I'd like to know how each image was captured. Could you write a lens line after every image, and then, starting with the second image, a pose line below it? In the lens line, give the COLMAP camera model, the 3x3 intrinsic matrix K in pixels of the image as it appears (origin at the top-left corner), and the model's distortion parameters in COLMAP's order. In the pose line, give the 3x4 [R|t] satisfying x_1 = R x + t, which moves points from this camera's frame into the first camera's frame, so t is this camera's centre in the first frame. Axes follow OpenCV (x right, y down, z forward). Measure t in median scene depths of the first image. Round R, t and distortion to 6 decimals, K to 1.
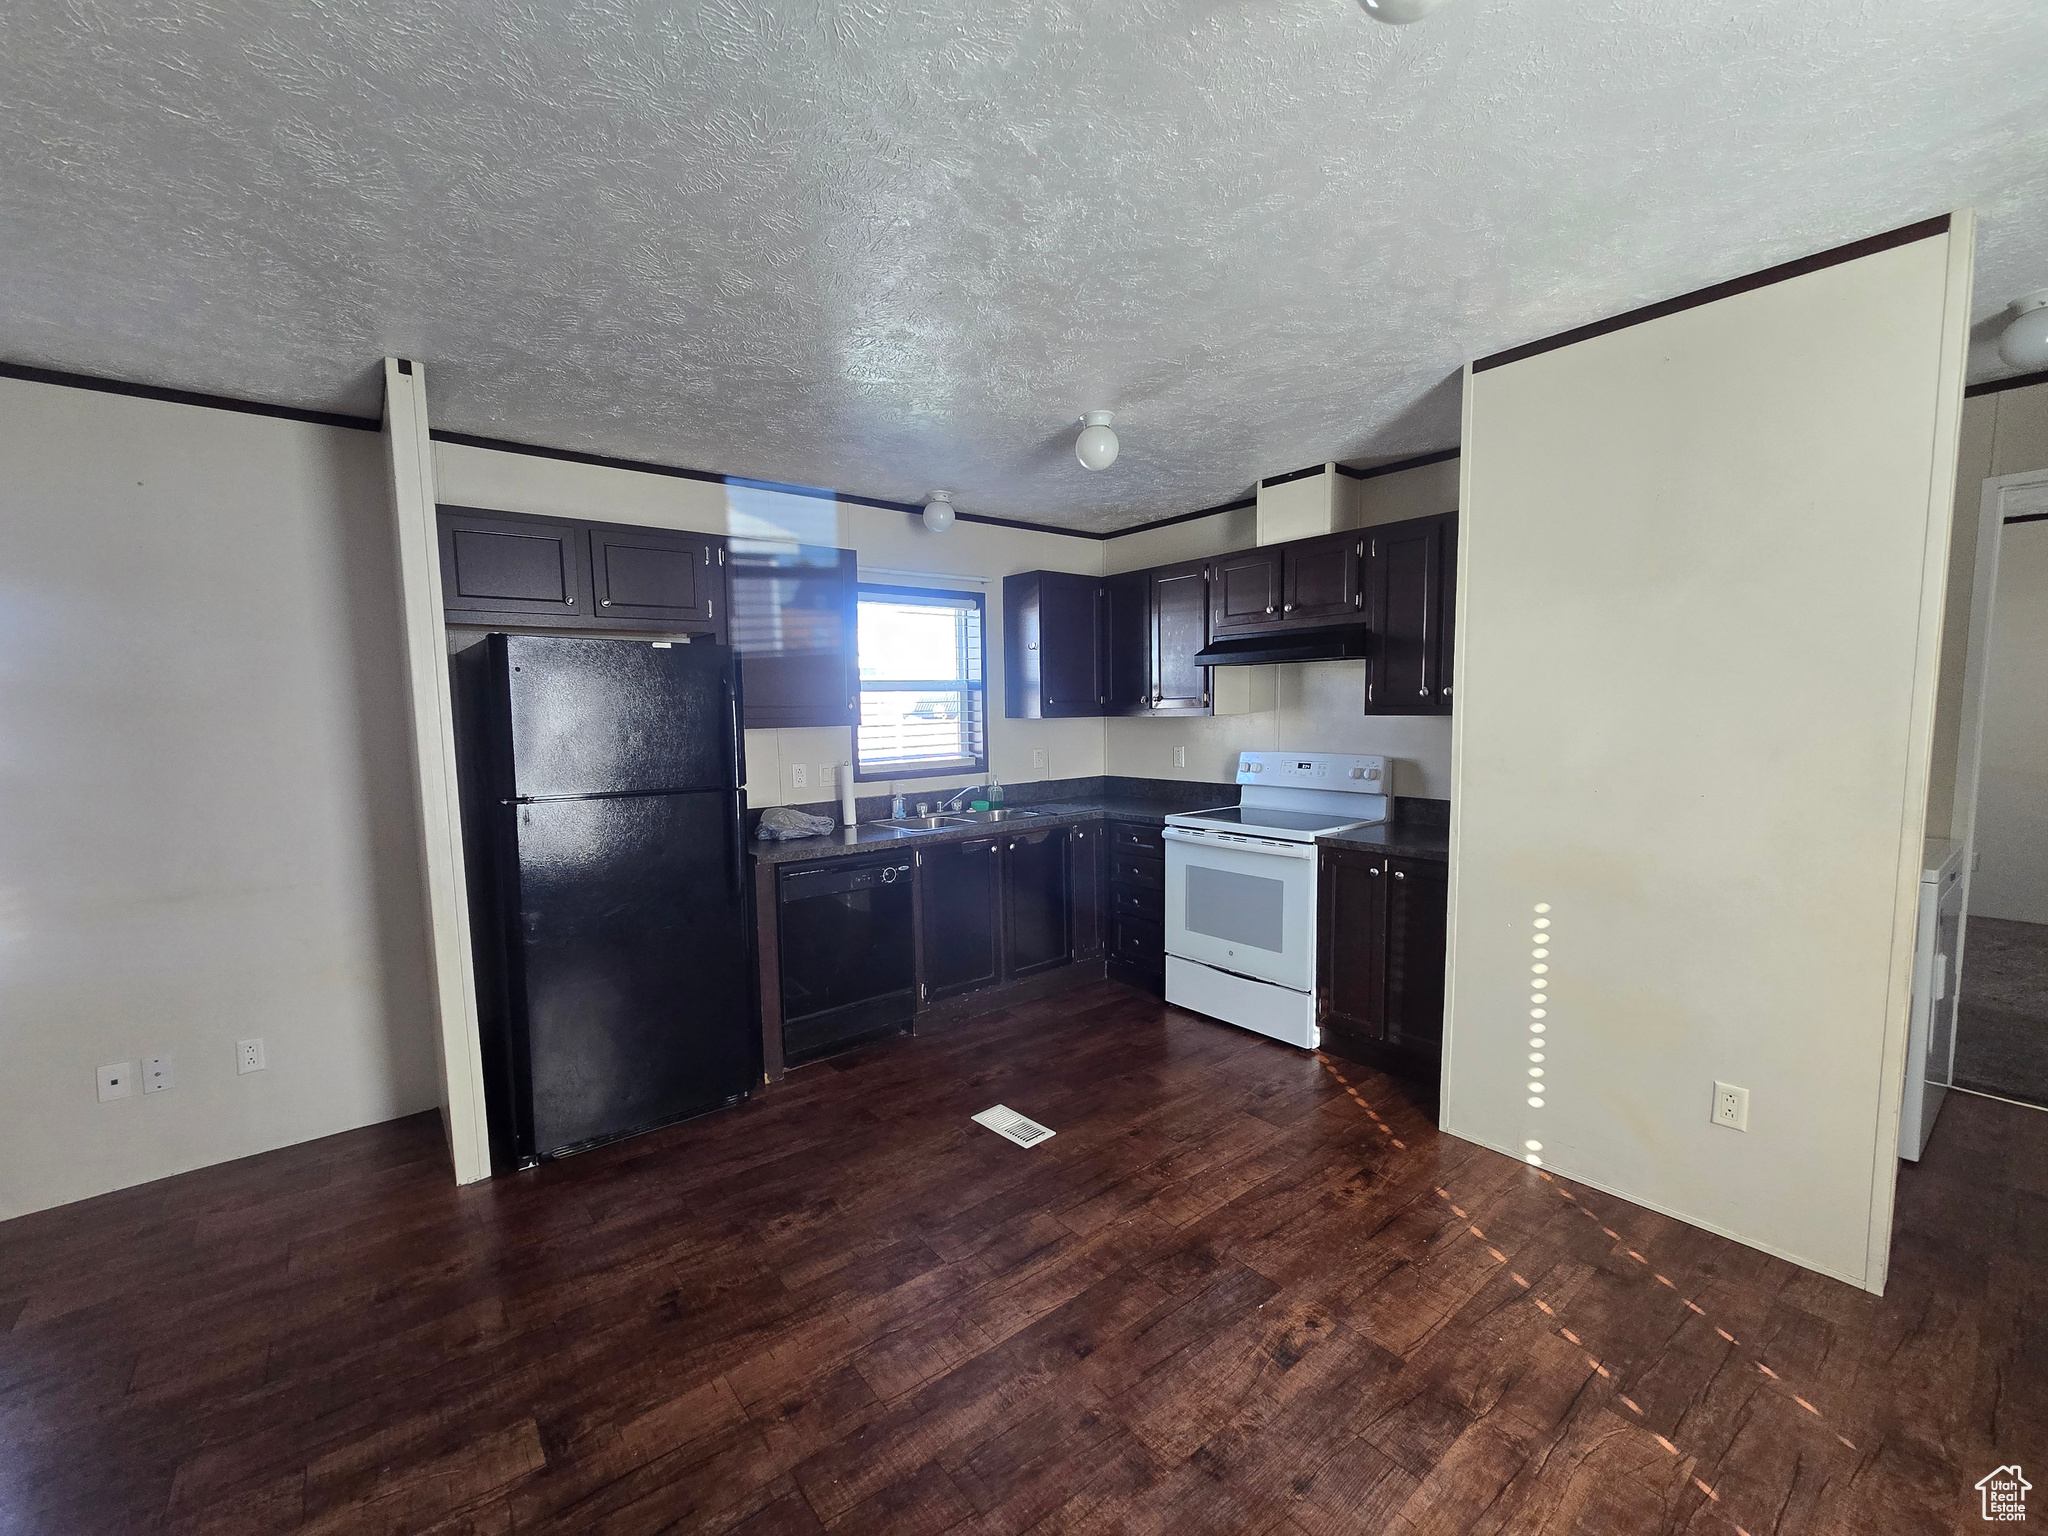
lens RADIAL K [[826.7, 0, 1016.2], [0, 826.7, 778.5], [0, 0, 1]] dist [-0.006578, 0.000491]
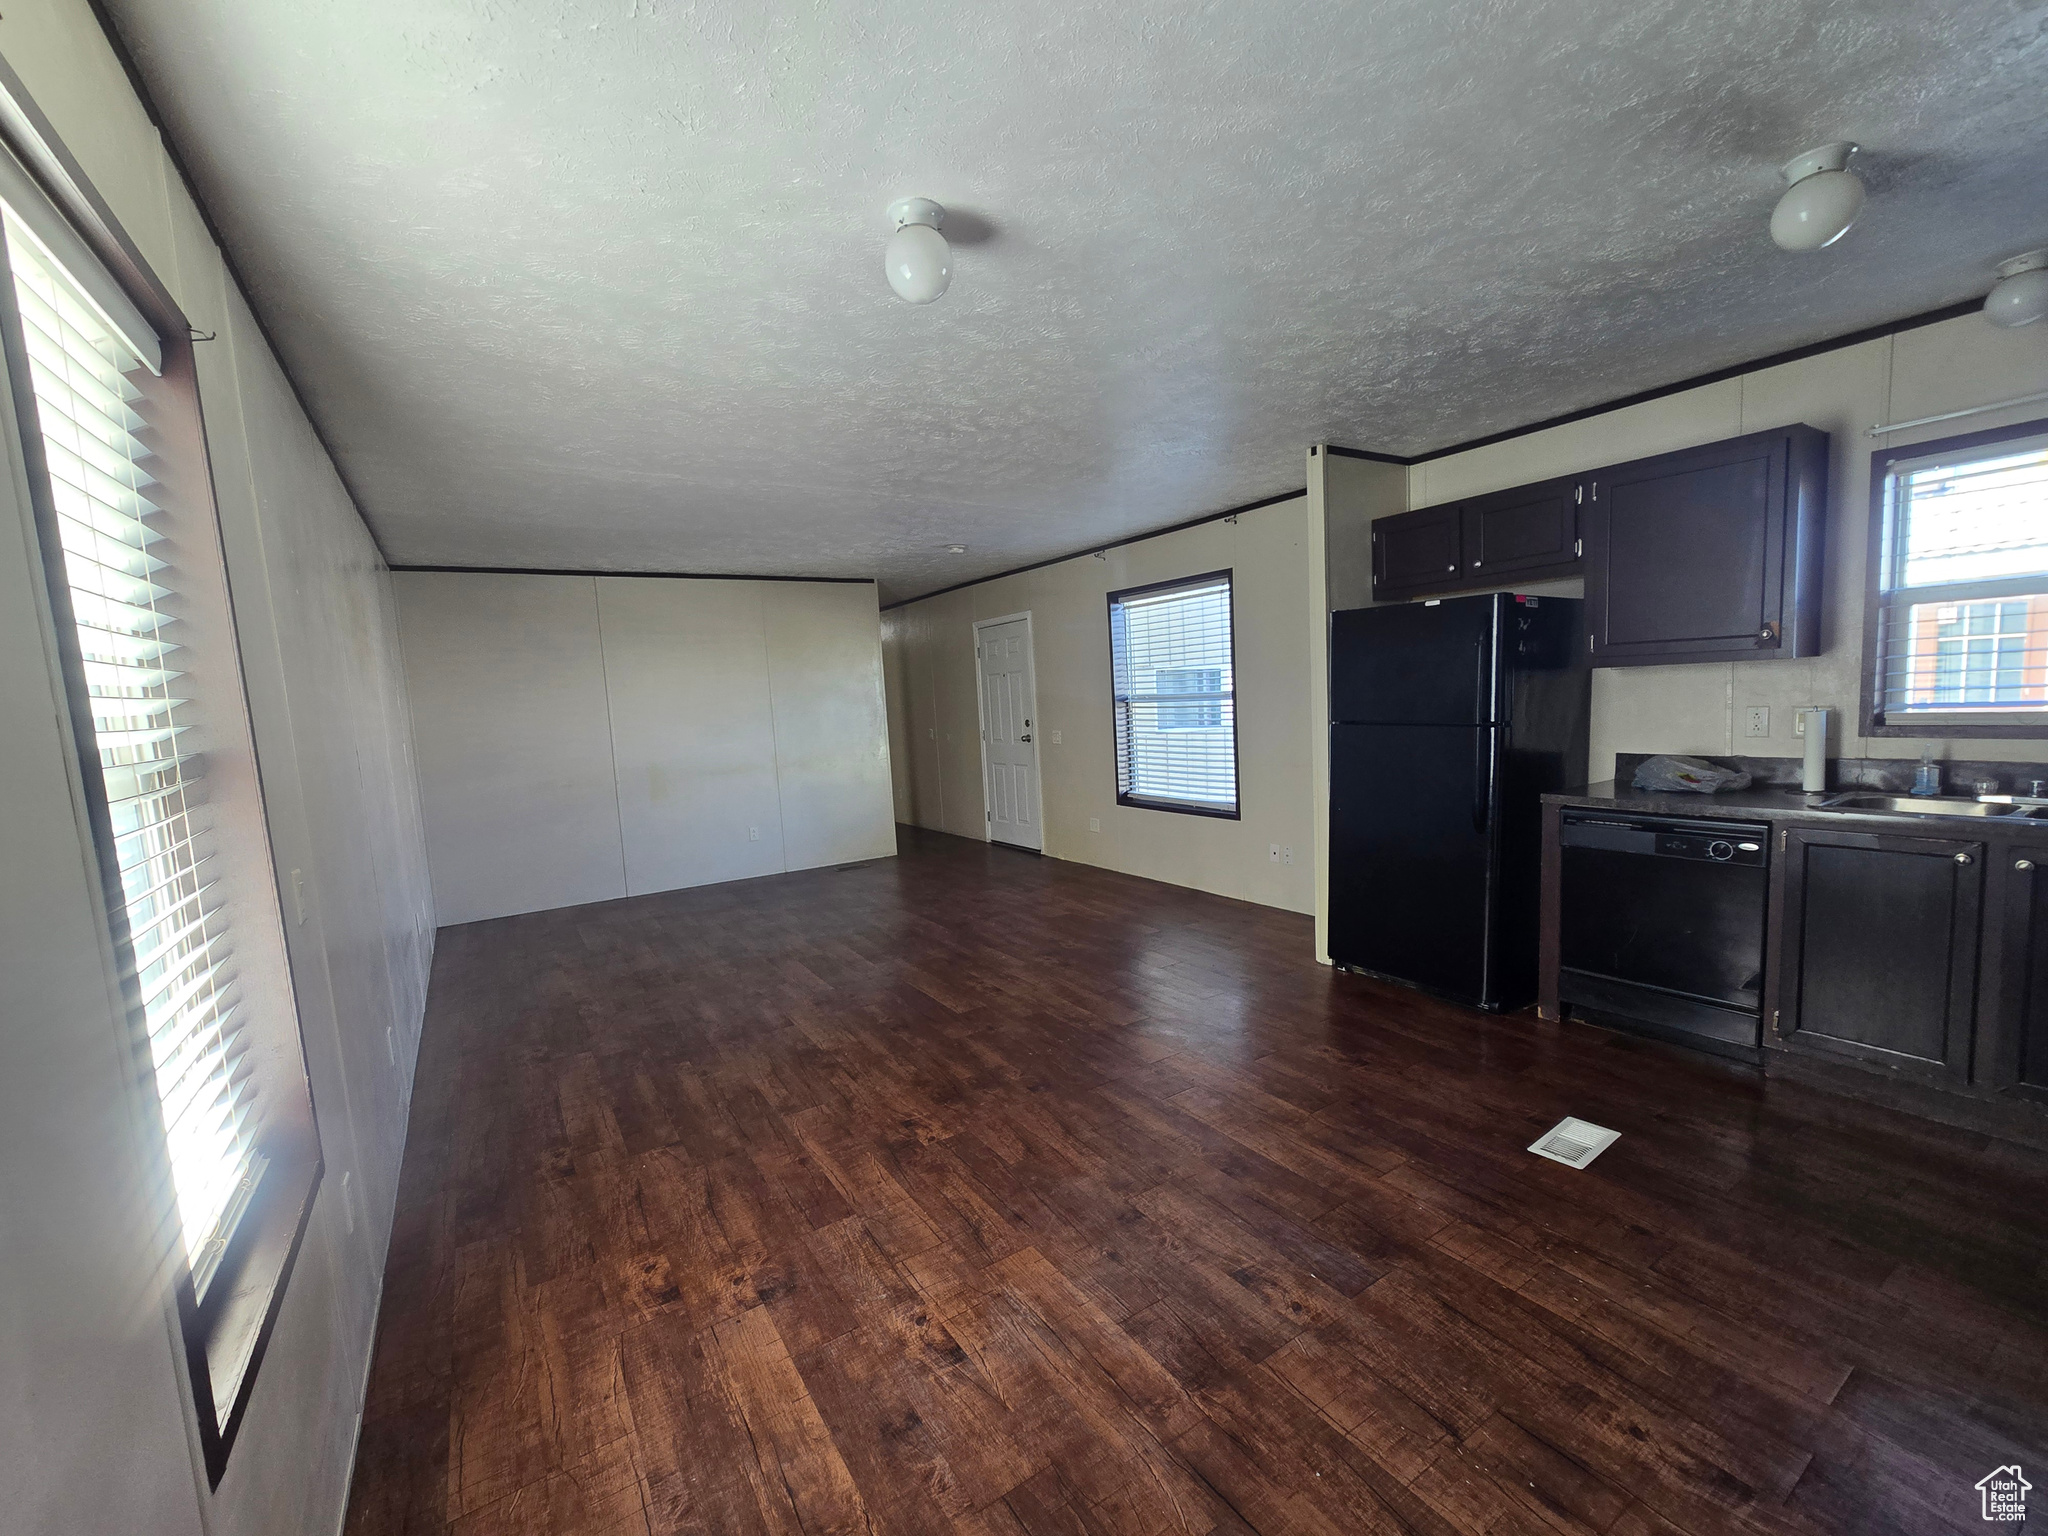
lens RADIAL K [[826.7, 0, 1014.3], [0, 826.7, 773.3], [0, 0, 1]] dist [-0.006578, 0.000491]
pose [[-0.086287, 0.114138, -0.989711, 1.217862], [-0.032893, 0.992548, 0.117333, -0.049608], [0.995727, 0.042679, -0.081889, 0.701897]]
